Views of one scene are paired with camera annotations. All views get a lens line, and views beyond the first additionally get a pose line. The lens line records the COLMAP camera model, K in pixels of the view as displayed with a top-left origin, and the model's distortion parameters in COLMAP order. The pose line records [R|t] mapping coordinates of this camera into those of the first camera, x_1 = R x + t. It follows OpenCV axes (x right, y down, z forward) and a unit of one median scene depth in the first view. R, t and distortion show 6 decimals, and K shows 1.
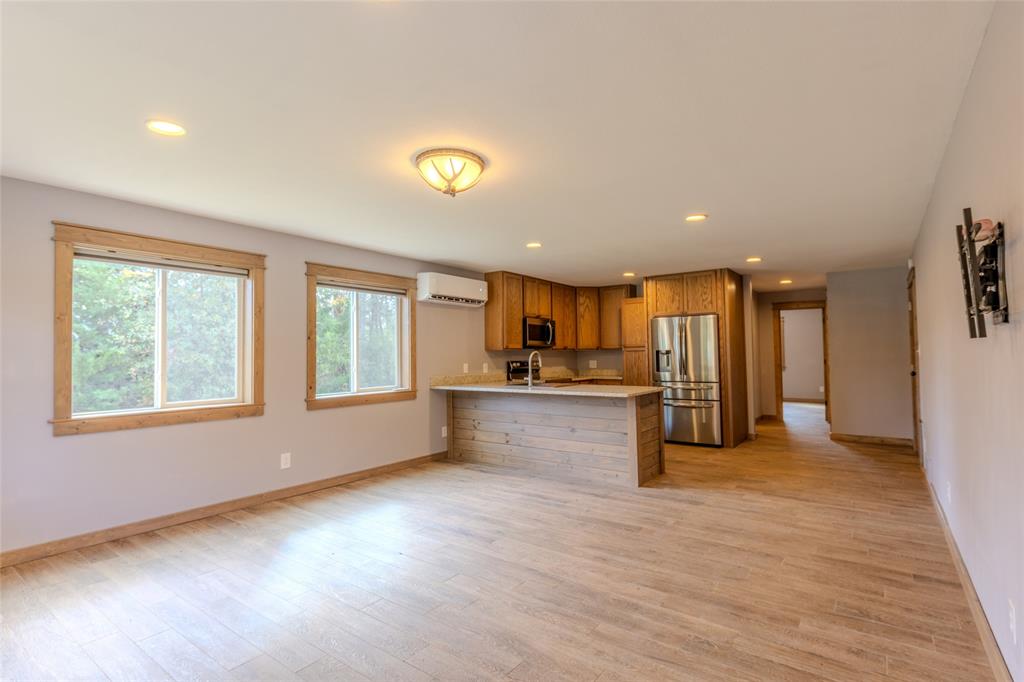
lens RADIAL K [[493.2, 0, 510.9], [0, 493.2, 339.2], [0, 0, 1]] dist [0.000819, -0.000017]
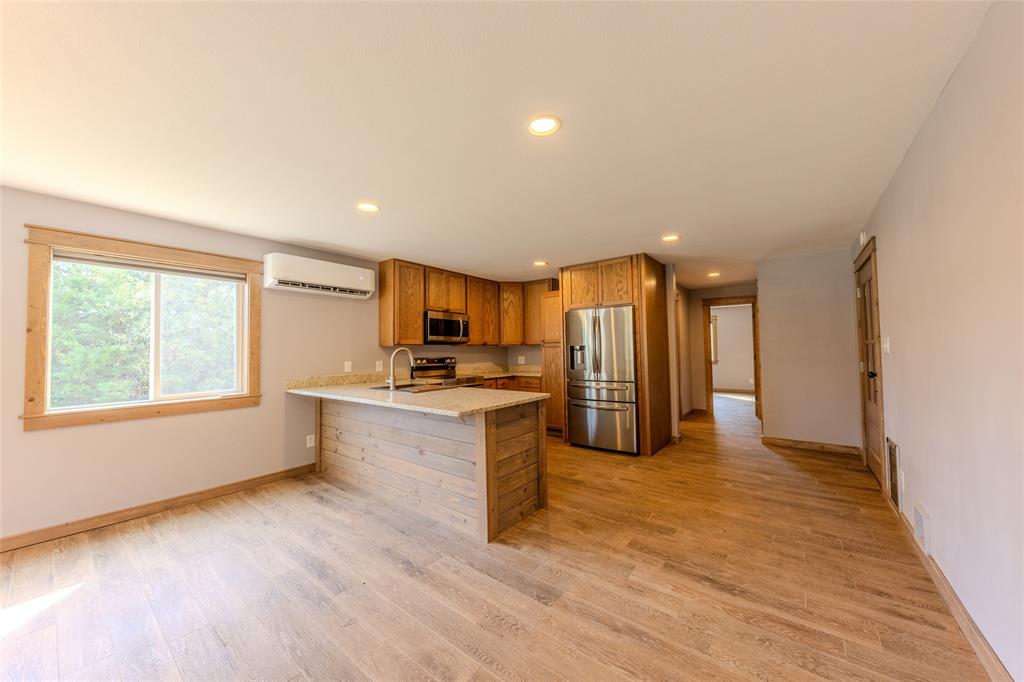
lens RADIAL K [[360.5, 0, 513.9], [0, 360.5, 337.5], [0, 0, 1]] dist [0.002238, -0.000018]
pose [[0.999821, -0.003229, -0.018626, 0.217304], [0.003197, 0.999993, -0.001753, 0.007908], [0.018631, 0.001693, 0.999825, 0.349156]]
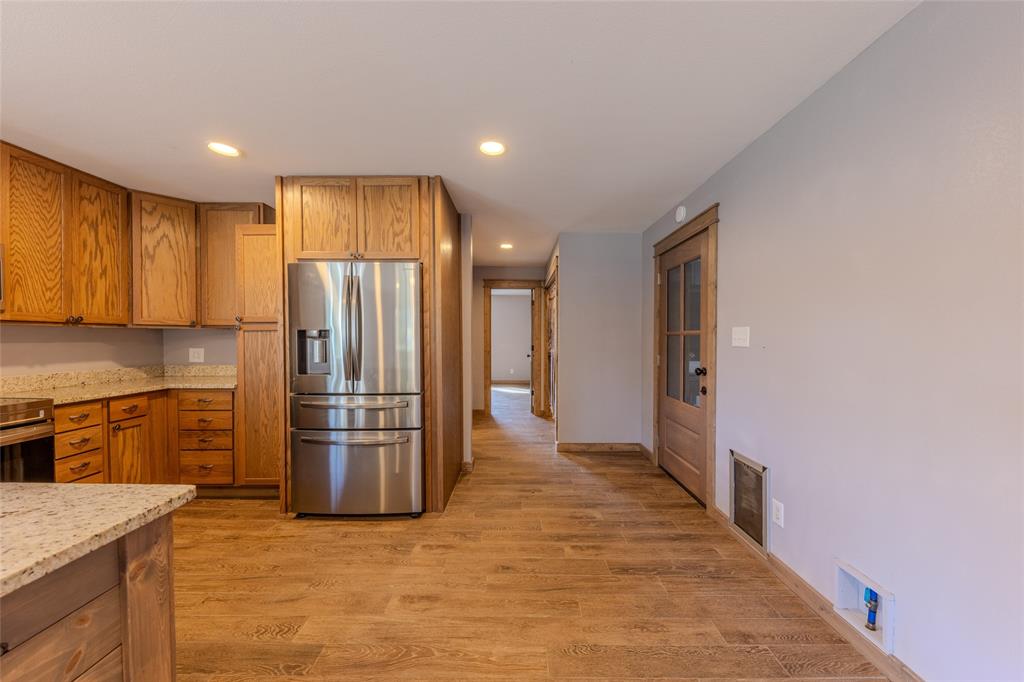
lens RADIAL K [[373.8, 0, 512.0], [0, 373.8, 341.0], [0, 0, 1]] dist [0.005935, -0.000107]
pose [[0.807920, 0.005199, 0.589270, 0.266997], [-0.029211, 0.999085, 0.031235, 0.017108], [-0.588568, -0.042448, 0.807332, 0.627498]]
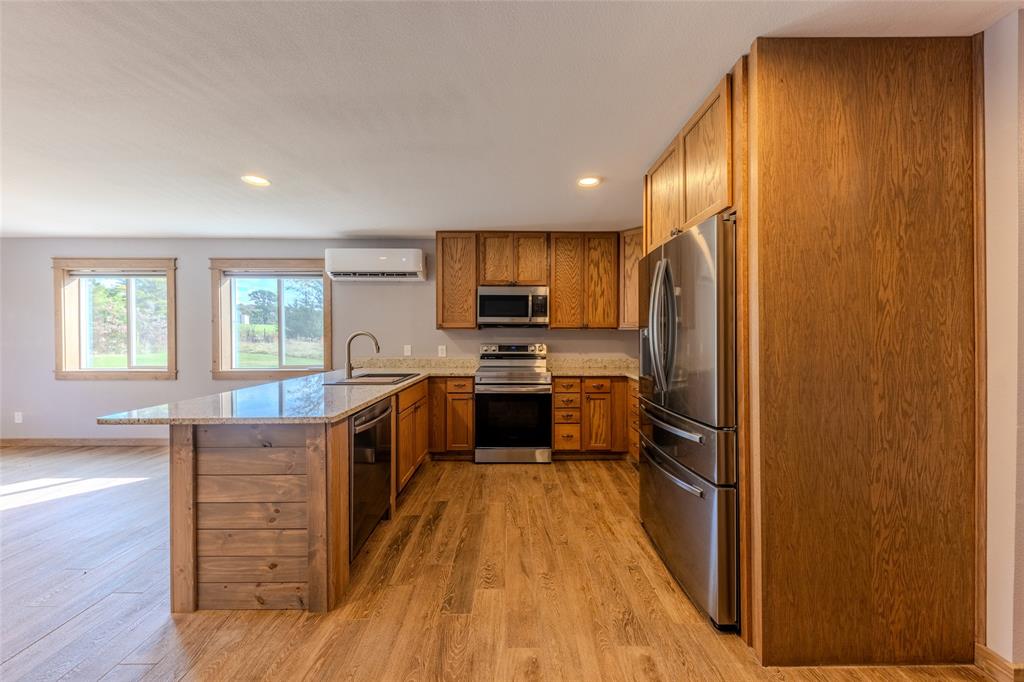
lens RADIAL K [[348.7, 0, 514.5], [0, 348.7, 338.7], [0, 0, 1]] dist [0.007838, -0.002668]
pose [[0.602190, 0.015468, -0.798203, 0.521334], [0.021342, 0.999143, 0.035463, 0.018798], [0.798068, -0.038391, 0.601344, 0.763010]]
